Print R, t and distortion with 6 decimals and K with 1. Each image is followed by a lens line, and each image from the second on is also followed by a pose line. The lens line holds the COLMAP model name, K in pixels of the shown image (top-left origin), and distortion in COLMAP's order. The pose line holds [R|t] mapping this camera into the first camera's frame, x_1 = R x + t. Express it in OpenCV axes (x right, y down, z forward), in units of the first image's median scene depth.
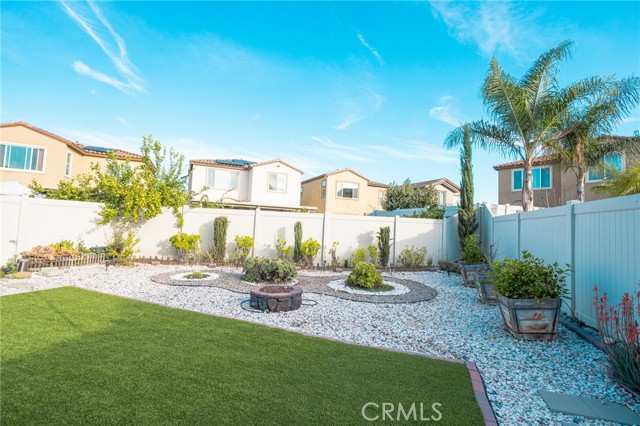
lens RADIAL K [[284.6, 0, 320.0], [0, 284.6, 213.0], [0, 0, 1]] dist [-0.053686, 0.000120]
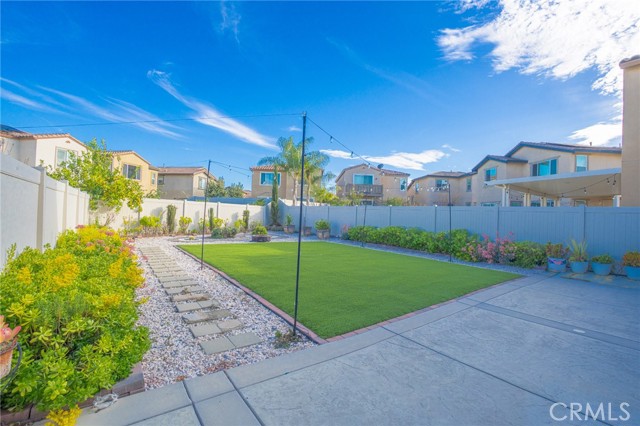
lens RADIAL K [[284.6, 0, 320.0], [0, 284.6, 213.0], [0, 0, 1]] dist [-0.053686, 0.000120]
pose [[0.564700, -0.013641, 0.825183, -1.063231], [-0.056204, 0.996907, 0.054941, -0.066576], [-0.823380, -0.077404, 0.562187, -0.512440]]
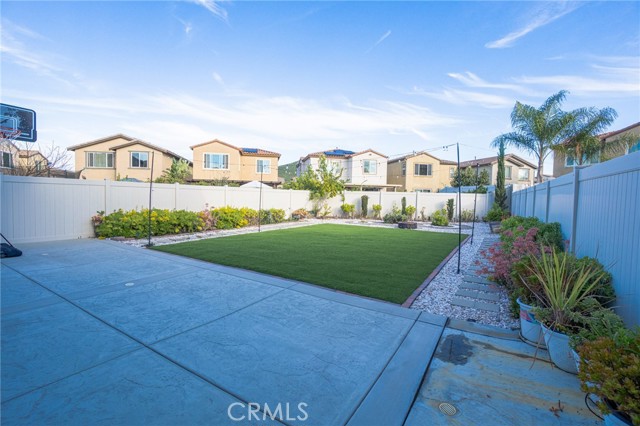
lens RADIAL K [[284.6, 0, 320.0], [0, 284.6, 213.0], [0, 0, 1]] dist [-0.053686, 0.000120]
pose [[0.972533, -0.009847, -0.232556, -0.172489], [0.032419, 0.995097, 0.093441, -0.056090], [0.230496, -0.098414, 0.968084, -0.958885]]
